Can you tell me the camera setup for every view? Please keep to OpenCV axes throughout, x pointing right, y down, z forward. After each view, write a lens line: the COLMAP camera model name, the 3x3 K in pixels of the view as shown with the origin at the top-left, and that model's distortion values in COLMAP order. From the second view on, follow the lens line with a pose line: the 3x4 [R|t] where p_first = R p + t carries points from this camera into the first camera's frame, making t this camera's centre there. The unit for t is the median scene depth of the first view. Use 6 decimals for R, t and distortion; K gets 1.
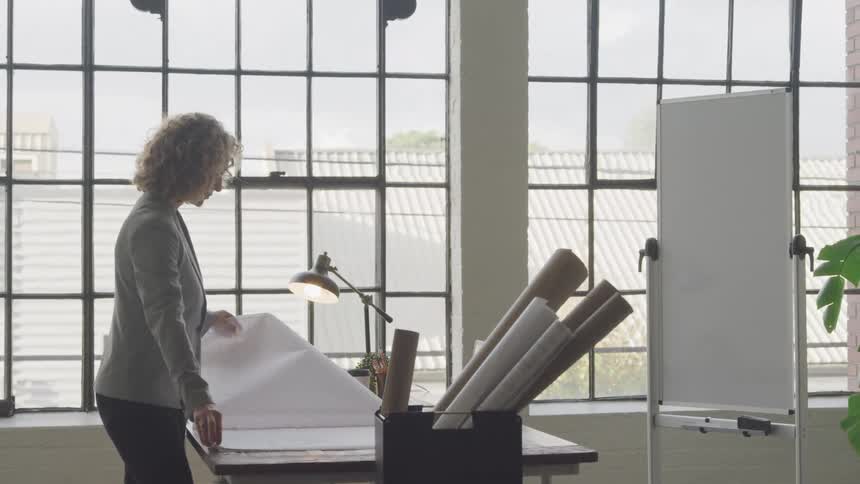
lens RADIAL K [[1540.4, 0, 430.0], [0, 1540.4, 242.0], [0, 0, 1]] dist [-0.010205, 0.056449]
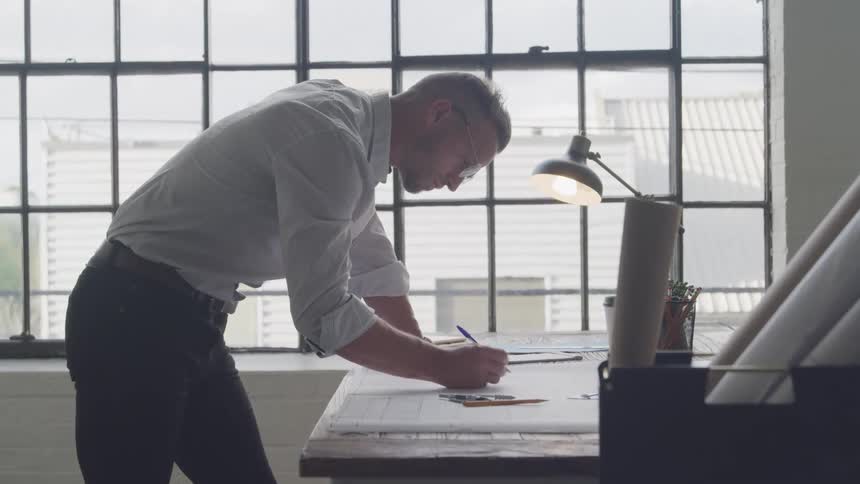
lens RADIAL K [[1411.8, 0, 430.0], [0, 1411.8, 242.0], [0, 0, 1]] dist [-0.014157, -0.024187]
pose [[0.973106, -0.004517, -0.230312, 0.010424], [0.011787, 0.999474, 0.030196, 0.030902], [0.230055, -0.032099, 0.972648, 0.300819]]
